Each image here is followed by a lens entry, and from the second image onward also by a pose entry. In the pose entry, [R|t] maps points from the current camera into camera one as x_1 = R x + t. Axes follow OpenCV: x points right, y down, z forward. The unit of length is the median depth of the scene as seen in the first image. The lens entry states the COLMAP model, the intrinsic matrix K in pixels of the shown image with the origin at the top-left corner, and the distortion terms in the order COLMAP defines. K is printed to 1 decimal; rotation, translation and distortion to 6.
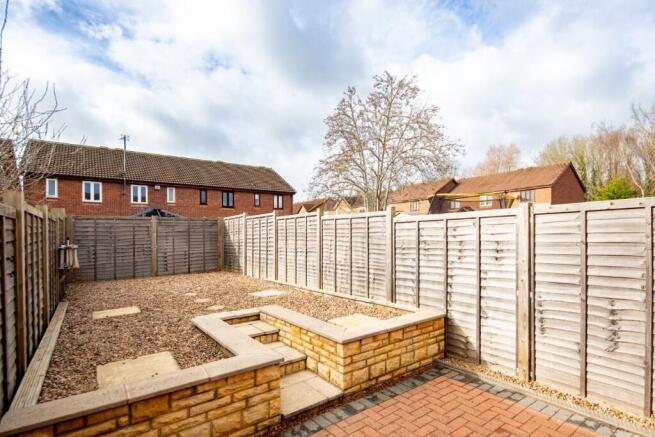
lens RADIAL K [[329.6, 0, 340.5], [0, 329.6, 240.7], [0, 0, 1]] dist [0.001405, -0.000544]
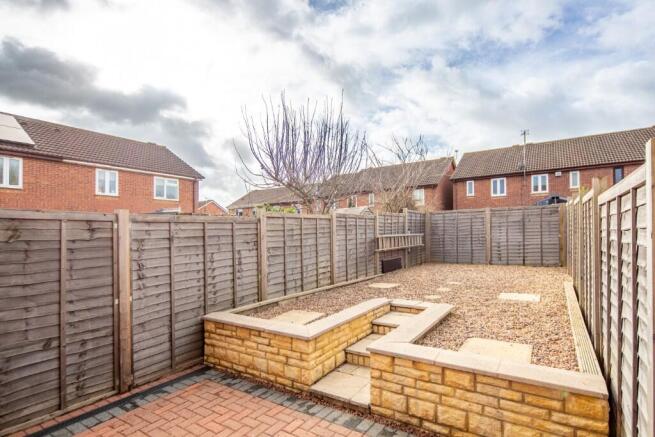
lens RADIAL K [[329.6, 0, 347.2], [0, 329.6, 232.0], [0, 0, 1]] dist [0.001405, -0.000544]
pose [[0.344037, 0.009002, -0.938913, 0.281818], [0.000400, 0.999953, 0.009733, -0.006680], [0.938956, -0.003724, 0.344017, 0.218119]]
